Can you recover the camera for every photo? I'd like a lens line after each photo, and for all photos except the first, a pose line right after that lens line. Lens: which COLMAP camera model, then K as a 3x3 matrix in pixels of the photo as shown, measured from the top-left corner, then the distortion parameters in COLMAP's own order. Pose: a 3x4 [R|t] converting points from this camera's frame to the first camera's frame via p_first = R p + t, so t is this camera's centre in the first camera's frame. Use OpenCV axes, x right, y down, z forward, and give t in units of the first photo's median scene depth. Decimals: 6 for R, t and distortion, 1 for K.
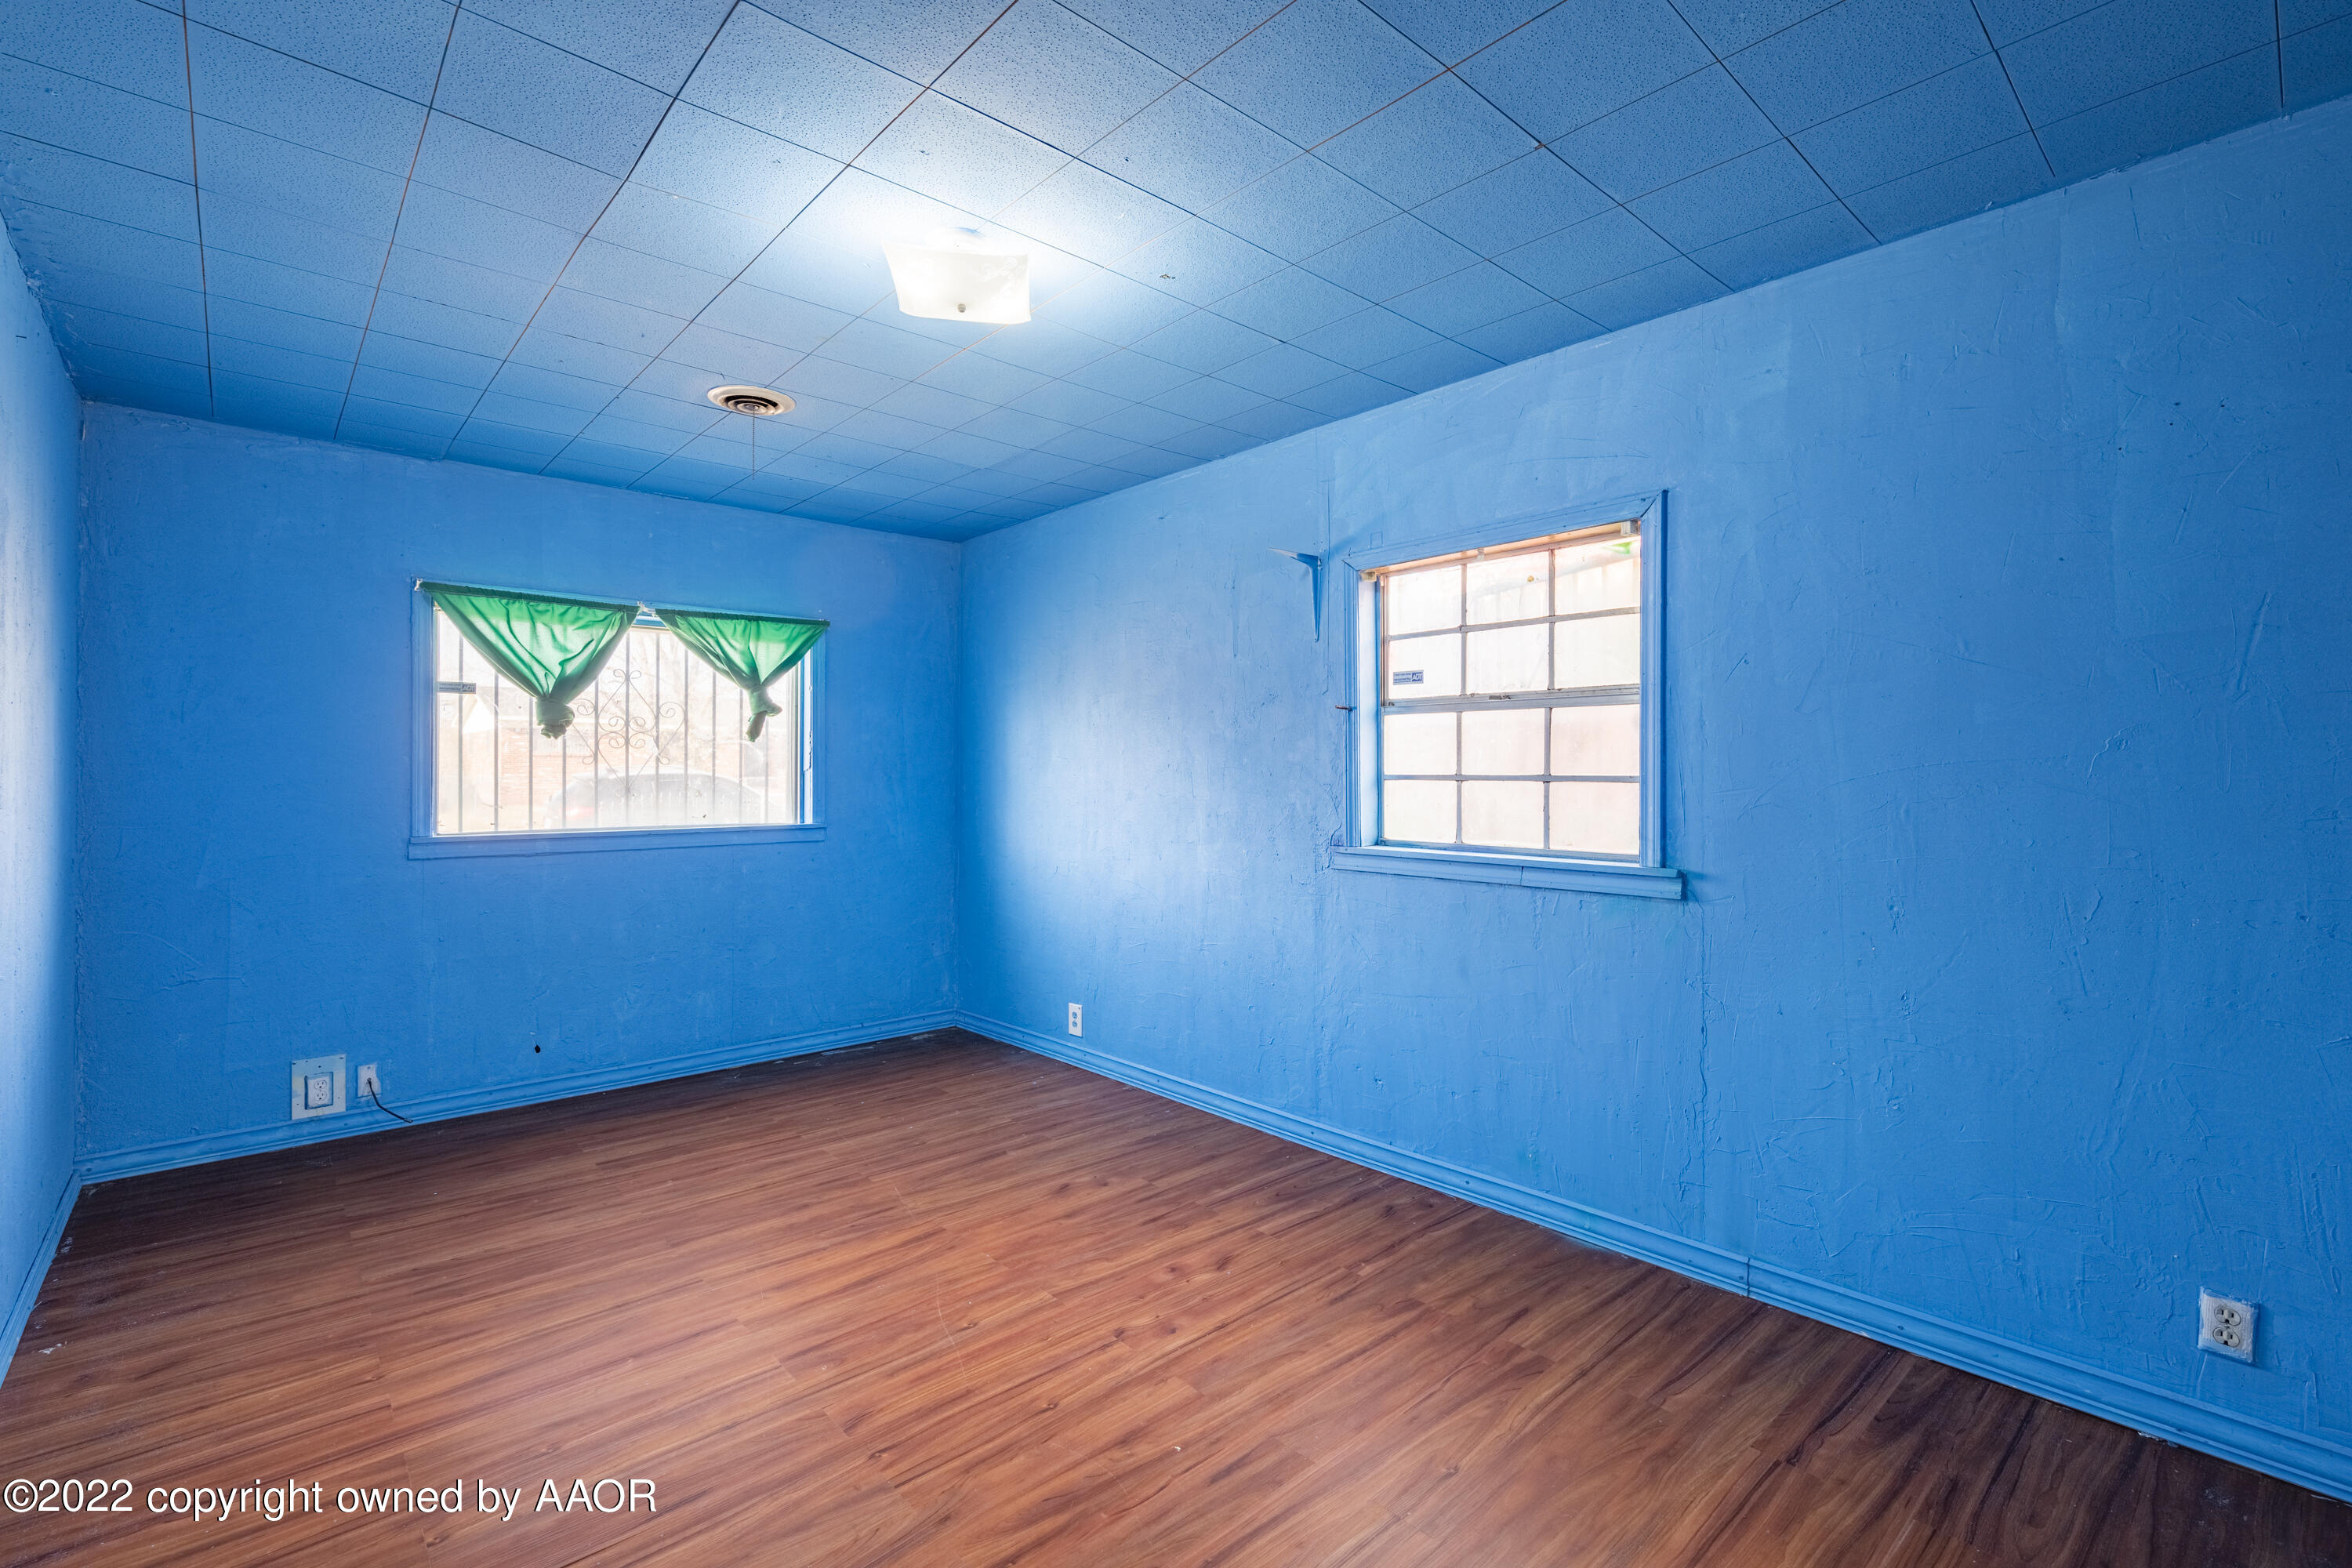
lens RADIAL K [[1048.0, 0, 1177.1], [0, 1048.0, 779.5], [0, 0, 1]] dist [-0.000481, -0.000045]
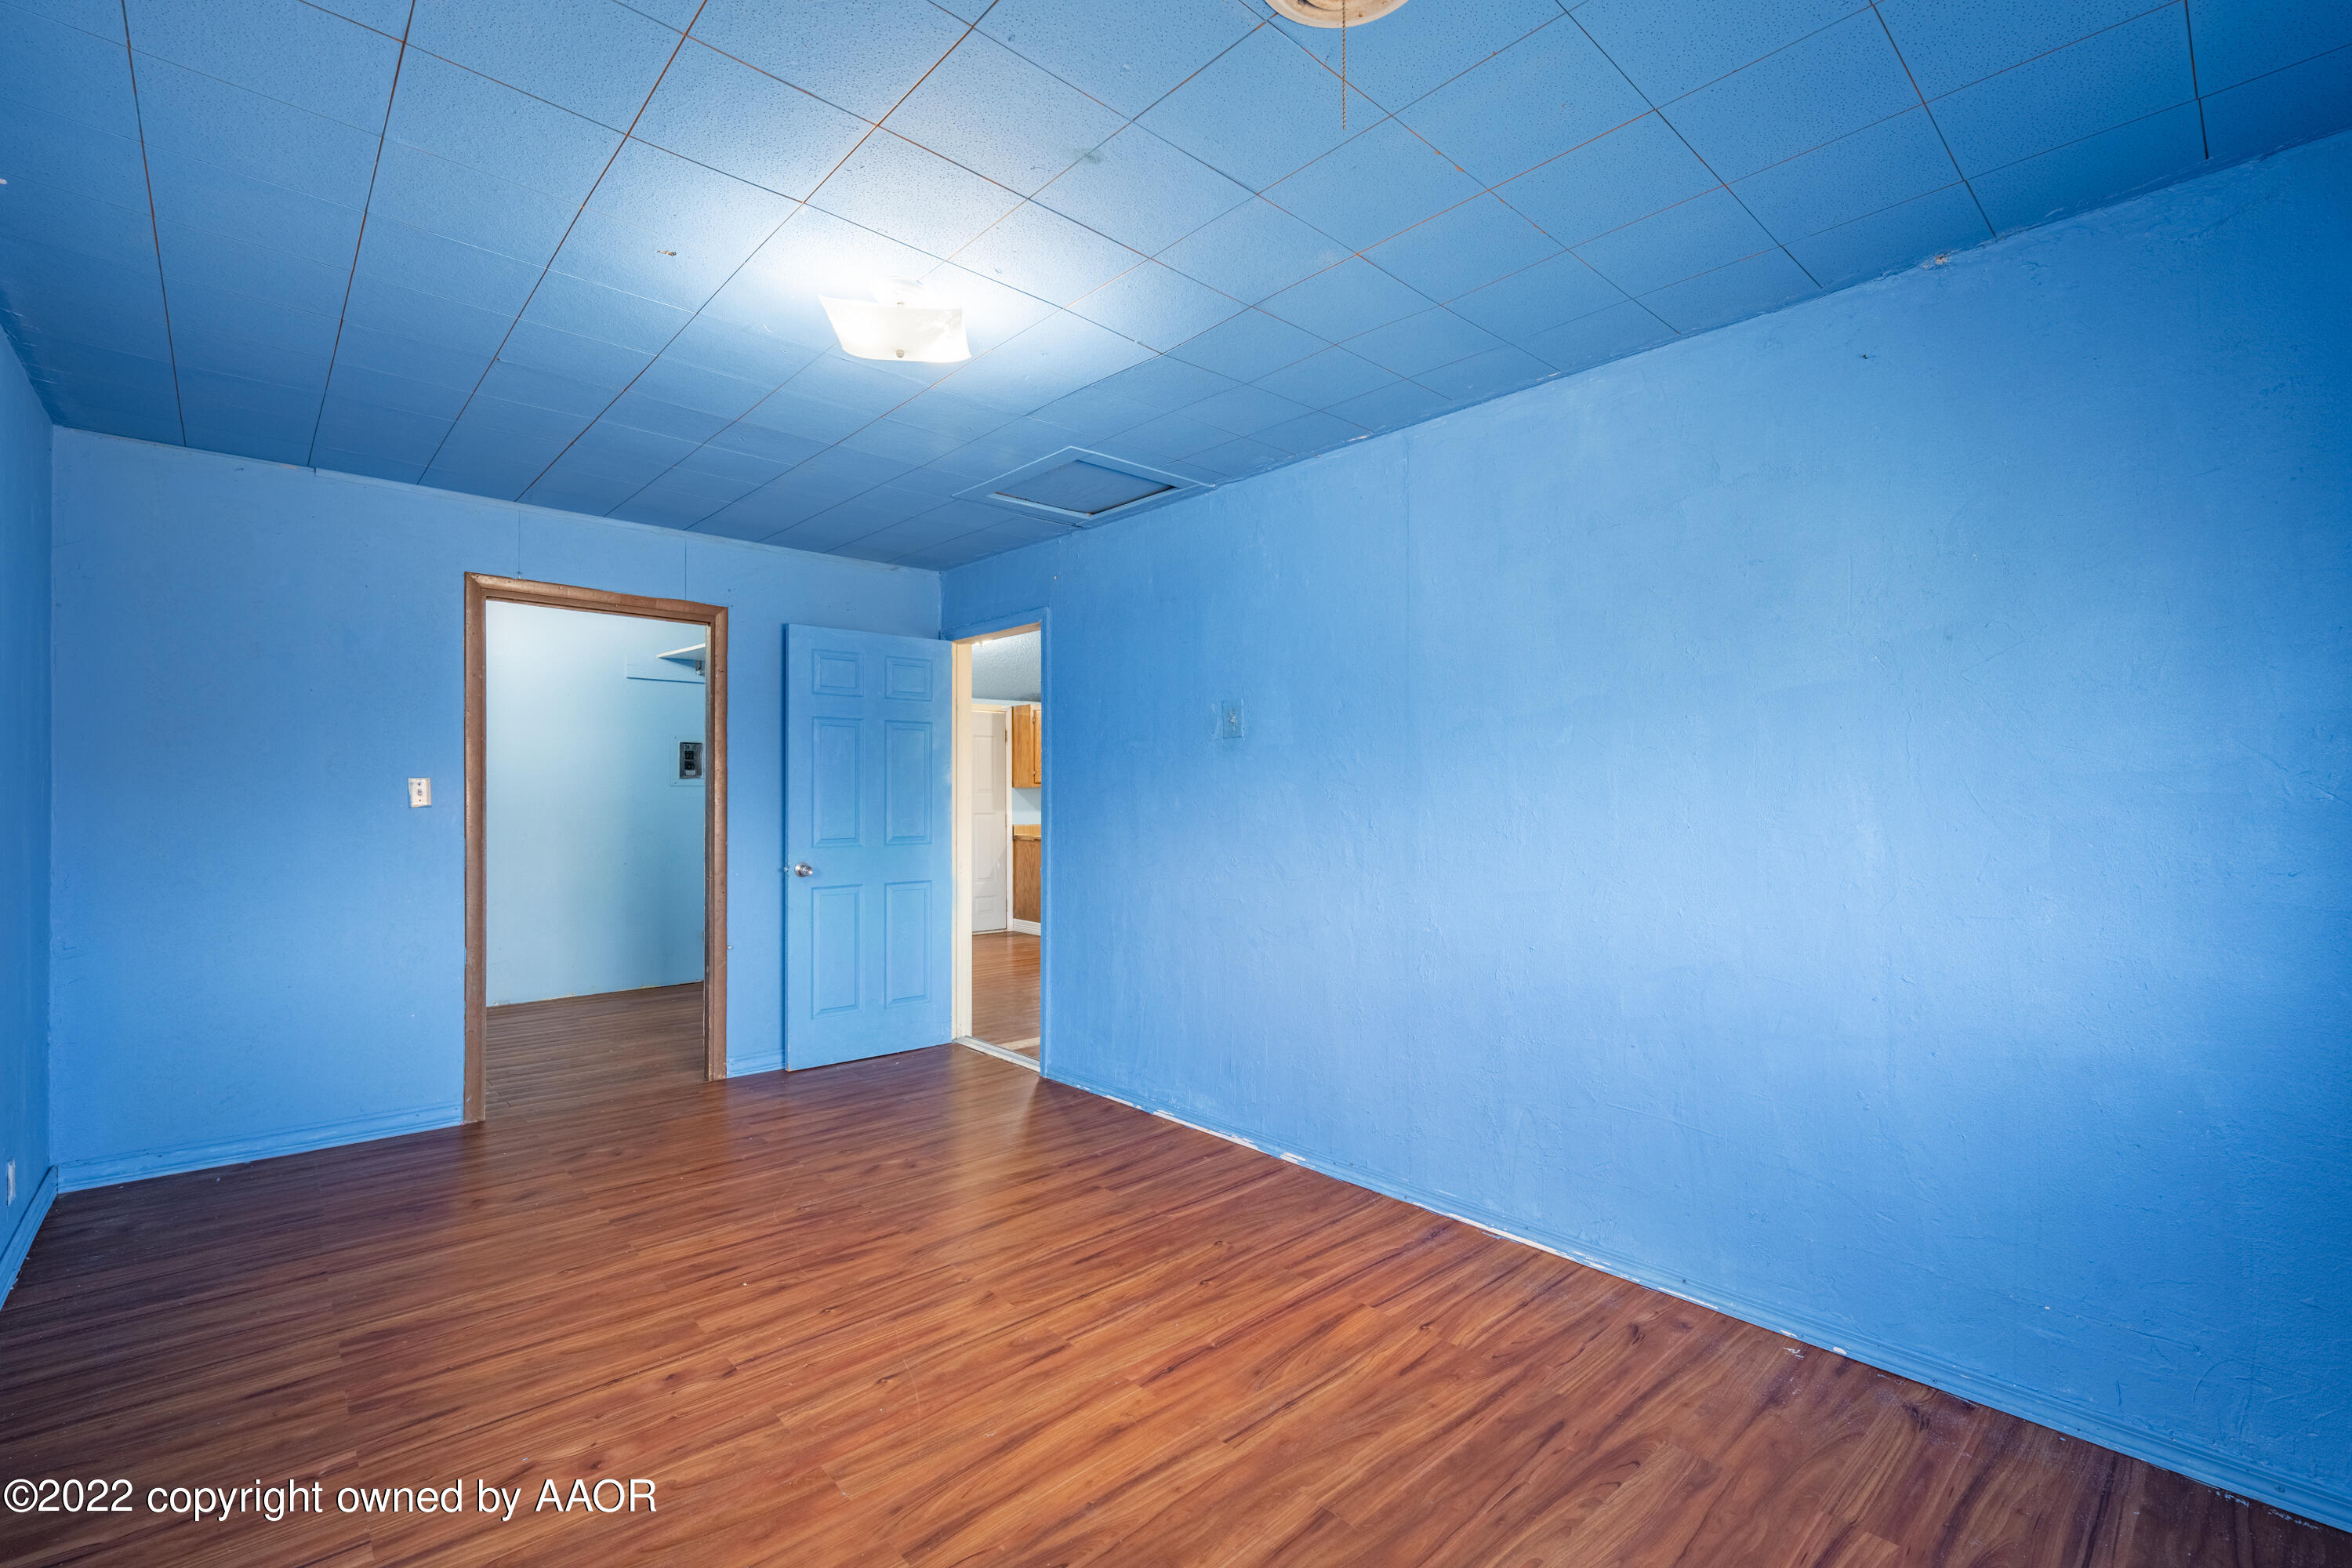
lens RADIAL K [[1002.7, 0, 1174.2], [0, 1002.7, 787.4], [0, 0, 1]] dist [0.016776, -0.000582]
pose [[-0.999900, 0.003649, -0.013635, -0.447318], [0.003715, 0.999981, -0.004817, -0.001641], [0.013617, -0.004867, -0.999895, 1.916017]]
